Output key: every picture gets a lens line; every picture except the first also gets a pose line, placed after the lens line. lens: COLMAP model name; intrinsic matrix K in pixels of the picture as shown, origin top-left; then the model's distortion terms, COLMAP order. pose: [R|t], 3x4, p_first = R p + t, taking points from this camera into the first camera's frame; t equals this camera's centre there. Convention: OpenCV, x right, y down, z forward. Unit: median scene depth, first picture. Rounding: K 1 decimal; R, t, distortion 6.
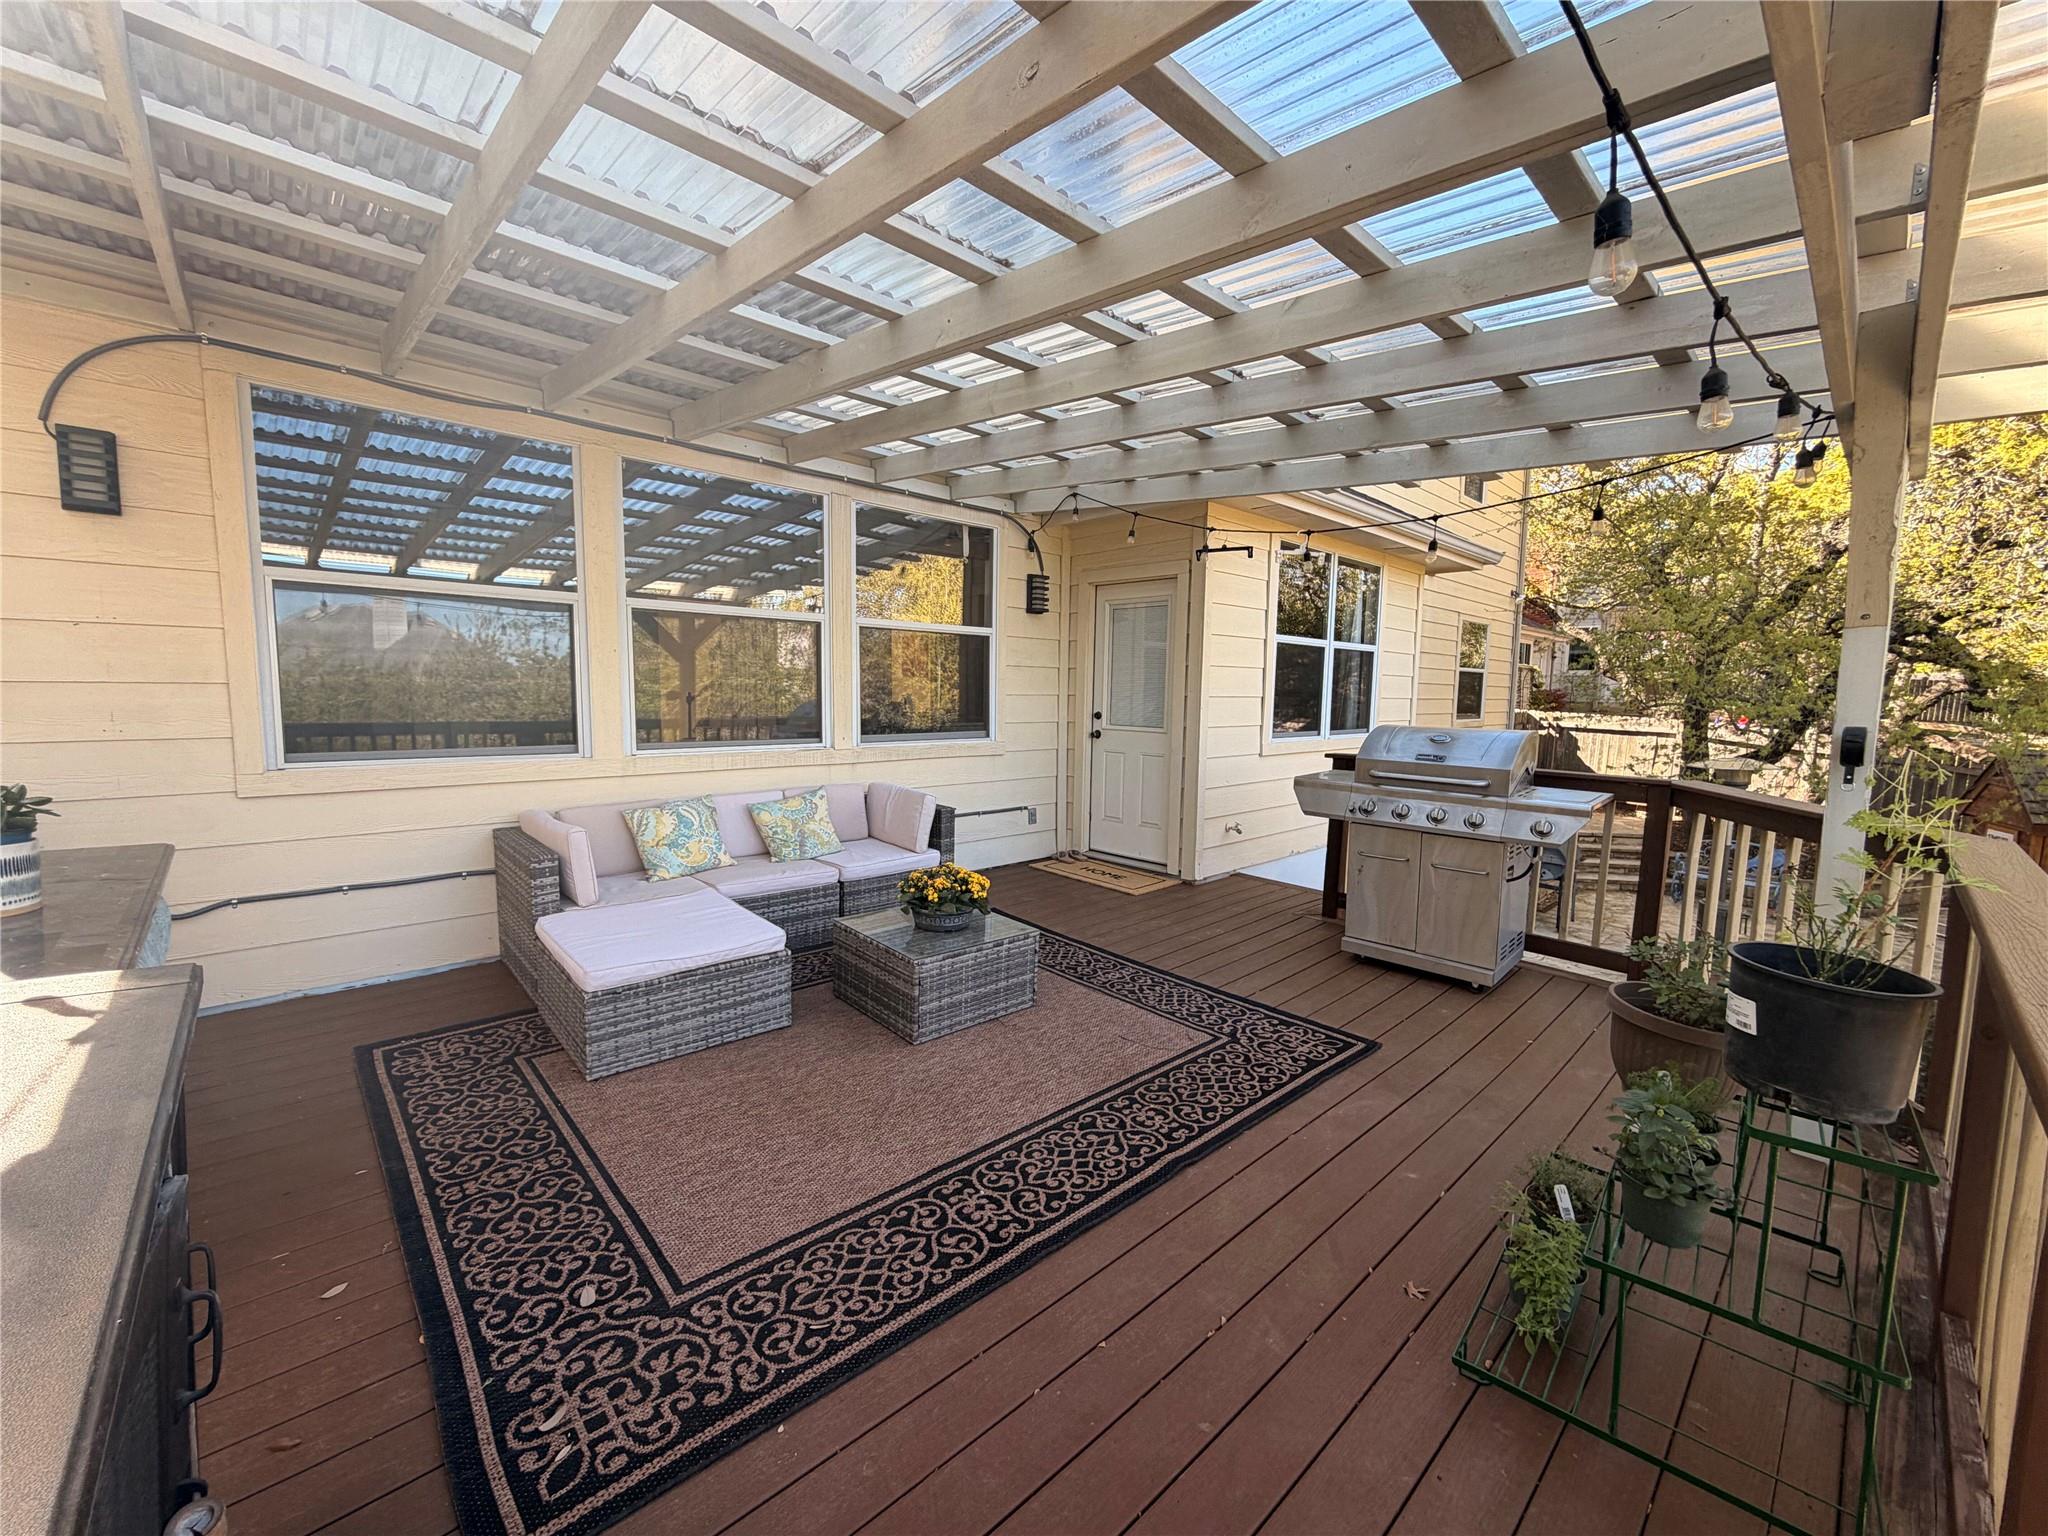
lens RADIAL K [[814.0, 0, 1021.5], [0, 814.0, 768.1], [0, 0, 1]] dist [0.001809, 0.000129]
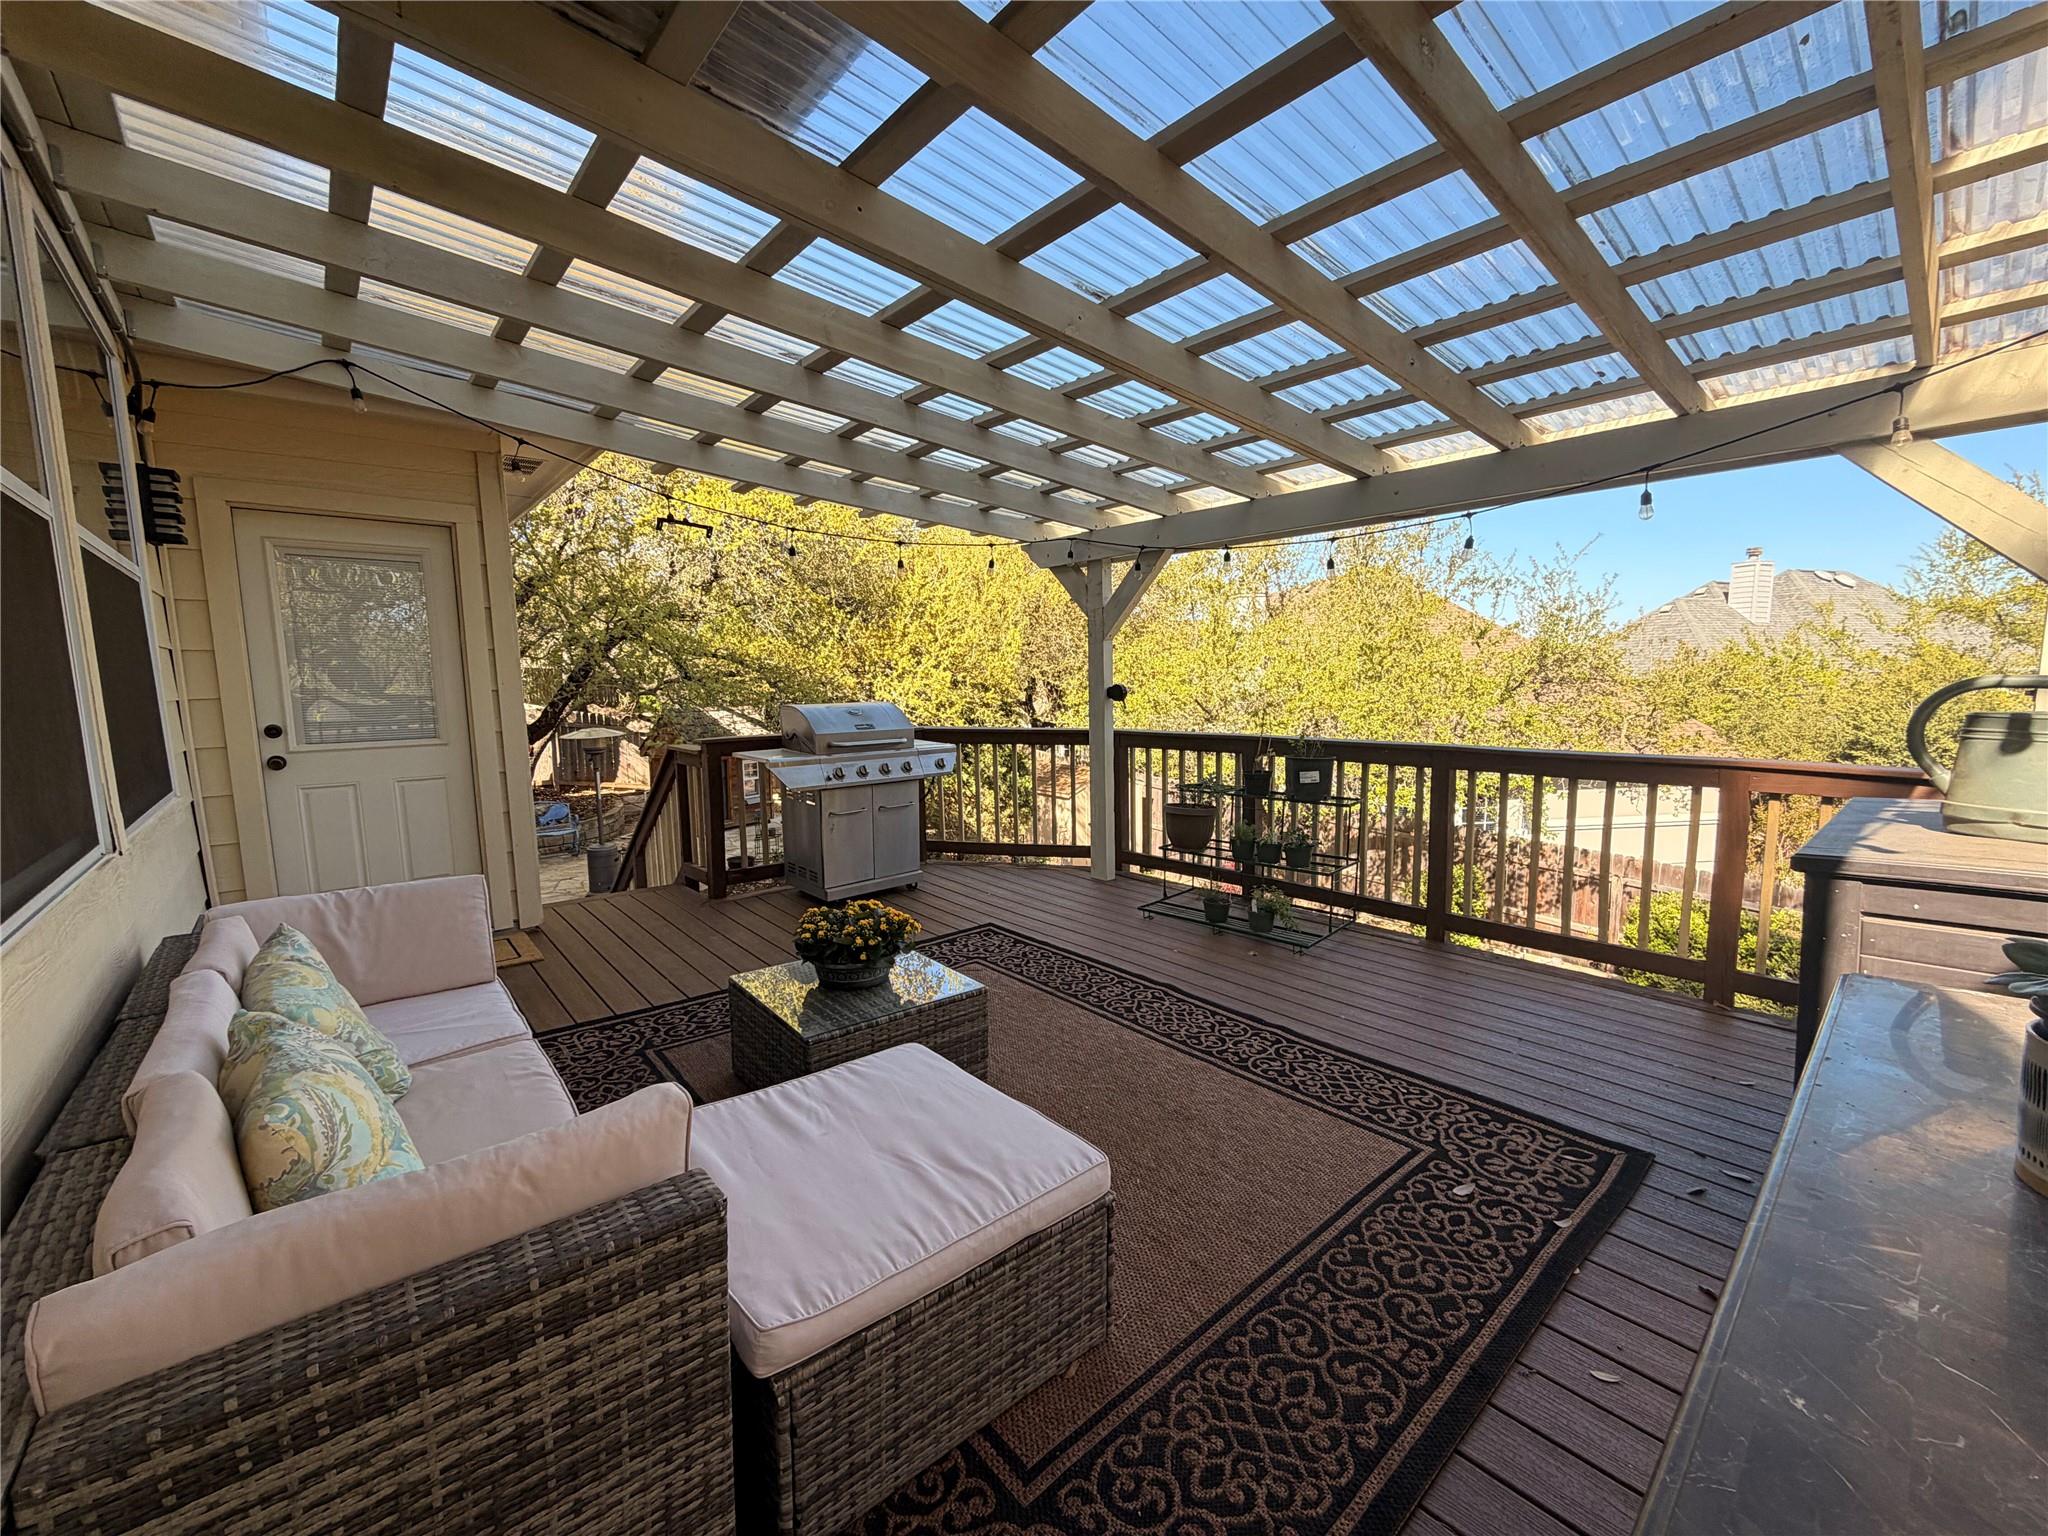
lens RADIAL K [[814.0, 0, 1021.4], [0, 814.0, 762.5], [0, 0, 1]] dist [0.001809, 0.000129]
pose [[0.038397, -0.125748, 0.991319, -1.161913], [0.114998, 0.986015, 0.120621, -0.125382], [-0.992623, 0.109368, 0.052321, 1.060760]]
